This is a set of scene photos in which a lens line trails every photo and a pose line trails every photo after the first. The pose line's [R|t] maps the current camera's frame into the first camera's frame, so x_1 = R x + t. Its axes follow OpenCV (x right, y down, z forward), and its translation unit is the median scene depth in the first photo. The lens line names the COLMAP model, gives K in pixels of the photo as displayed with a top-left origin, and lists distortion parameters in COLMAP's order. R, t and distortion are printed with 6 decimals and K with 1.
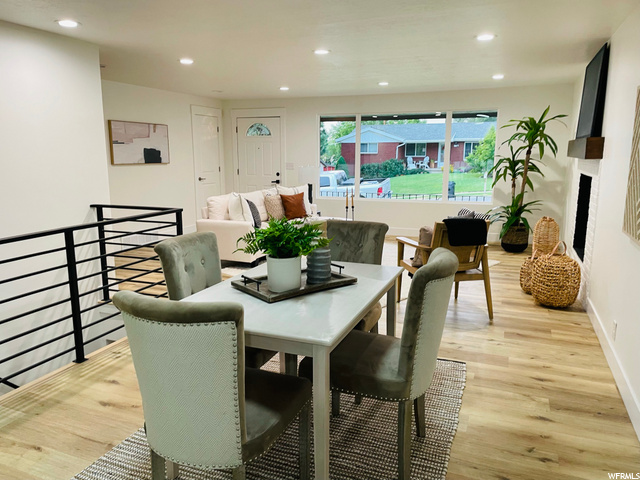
lens RADIAL K [[487.4, 0, 318.2], [0, 487.4, 240.1], [0, 0, 1]] dist [0.054203, -0.066963]
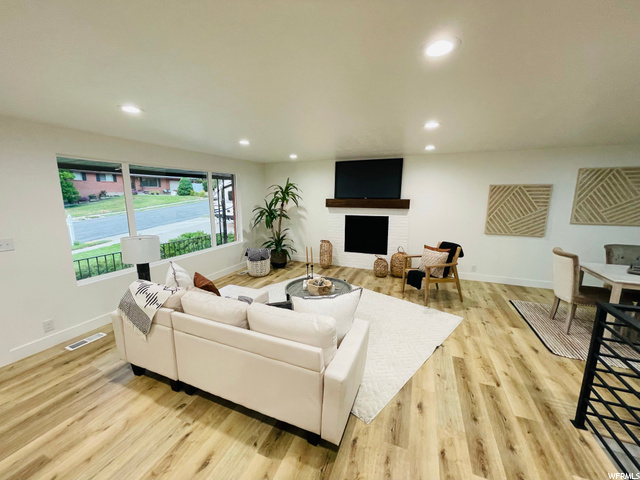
lens RADIAL K [[257.0, 0, 315.0], [0, 257.0, 239.9], [0, 0, 1]] dist [-0.003716, 0.001198]
pose [[0.017074, -0.167927, 0.985652, -0.315887], [0.180663, 0.970087, 0.162146, -0.141370], [-0.983397, 0.175302, 0.046901, 0.667924]]
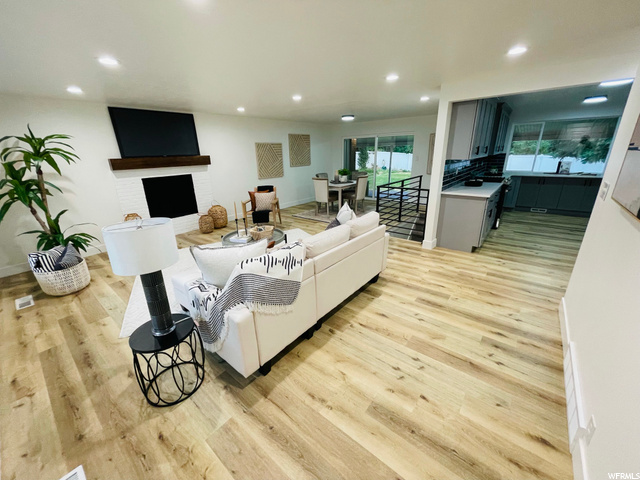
lens RADIAL K [[257.0, 0, 311.9], [0, 257.0, 239.9], [0, 0, 1]] dist [-0.003716, 0.001198]
pose [[-0.948393, -0.069751, 0.309329, -0.176134], [0.091756, 0.873409, 0.478266, -0.192732], [-0.303531, 0.481967, -0.821935, 0.995633]]
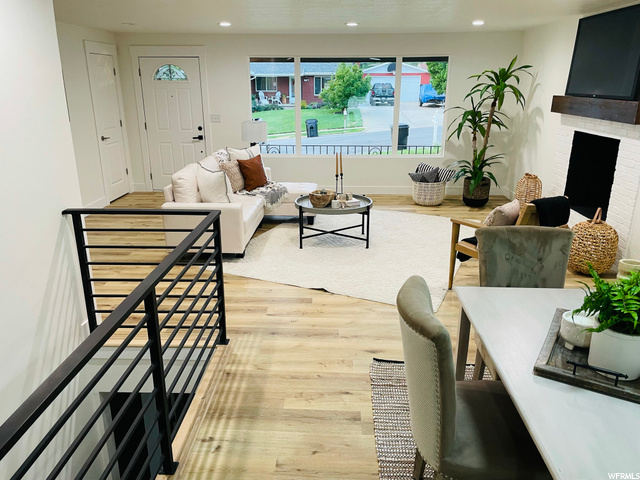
lens RADIAL K [[487.4, 0, 318.0], [0, 487.4, 240.0], [0, 0, 1]] dist [0.054203, -0.066963]
pose [[0.944540, -0.100311, 0.312702, -0.179187], [0.058370, 0.988326, 0.140732, -0.054679], [-0.323168, -0.114675, 0.939368, 0.131064]]
